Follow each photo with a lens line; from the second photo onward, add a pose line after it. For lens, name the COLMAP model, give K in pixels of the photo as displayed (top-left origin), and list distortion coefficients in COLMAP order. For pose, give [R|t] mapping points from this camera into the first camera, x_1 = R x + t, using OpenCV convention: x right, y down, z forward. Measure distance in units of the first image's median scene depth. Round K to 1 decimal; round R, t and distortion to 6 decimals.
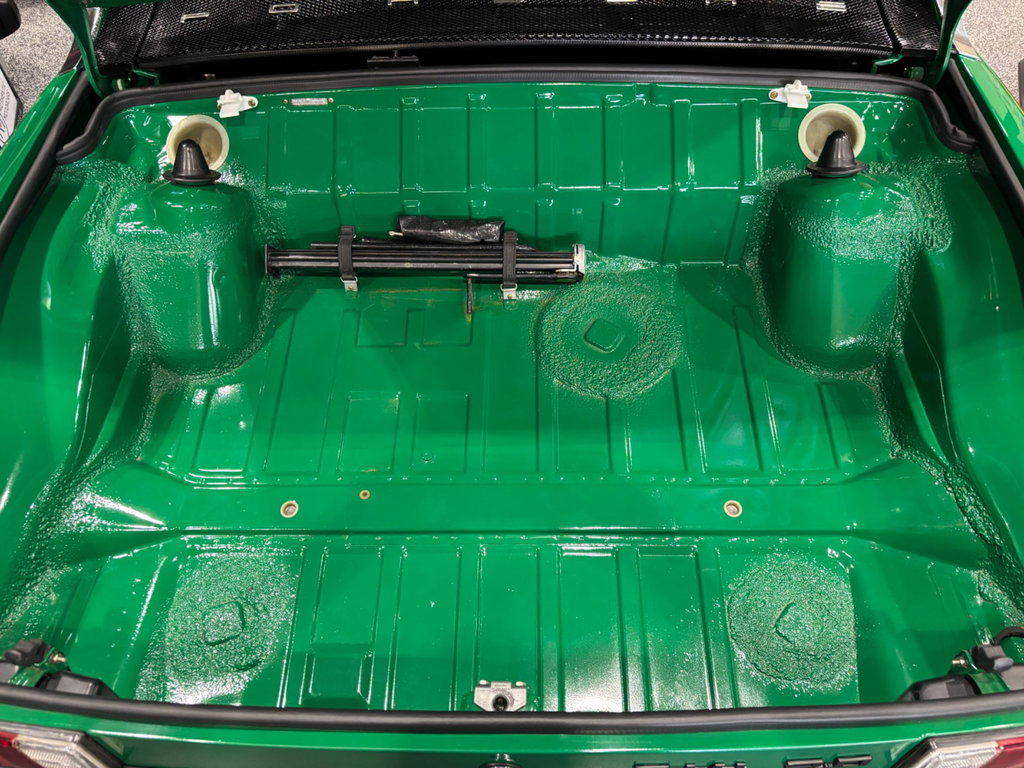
lens RADIAL K [[773.0, 0, 512.0], [0, 773.0, 384.0], [0, 0, 1]] dist [0.009293, -0.024618]
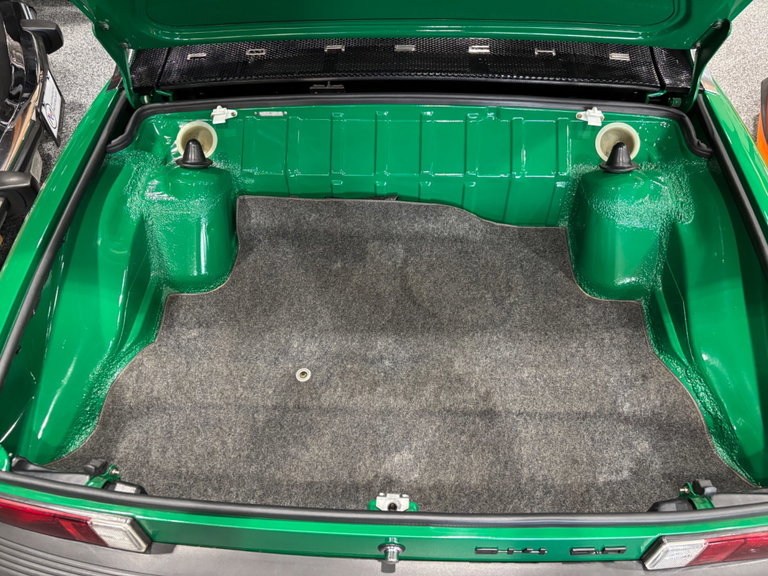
lens RADIAL K [[579.8, 0, 384.0], [0, 579.8, 288.0], [0, 0, 1]] dist [0.009293, -0.024618]
pose [[0.999598, 0.024032, -0.015036, -0.016544], [-0.024274, 0.999576, -0.016096, -0.011721], [0.014642, 0.016454, 0.999757, -0.130125]]
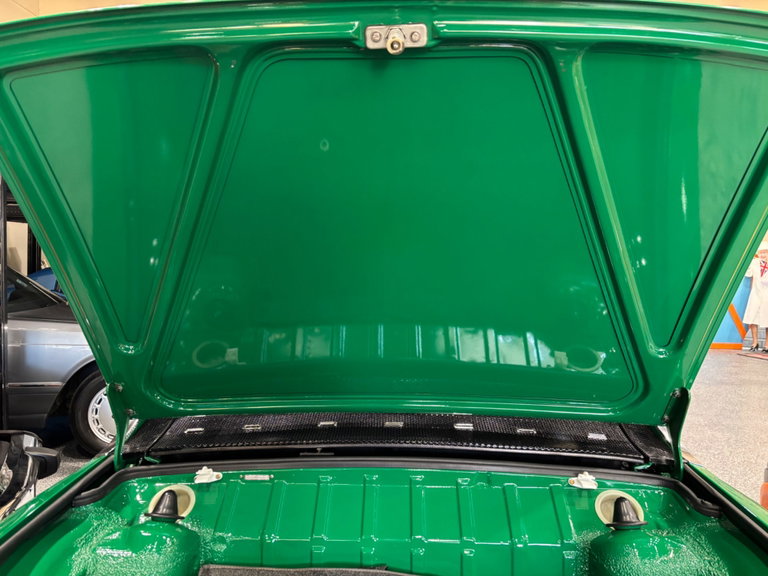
lens RADIAL K [[579.8, 0, 384.0], [0, 579.8, 288.0], [0, 0, 1]] dist [0.009293, -0.024618]
pose [[0.999445, 0.030013, -0.014439, -0.015242], [-0.030591, 0.655767, -0.754343, 0.231622], [-0.013171, 0.754366, 0.656322, -0.001928]]
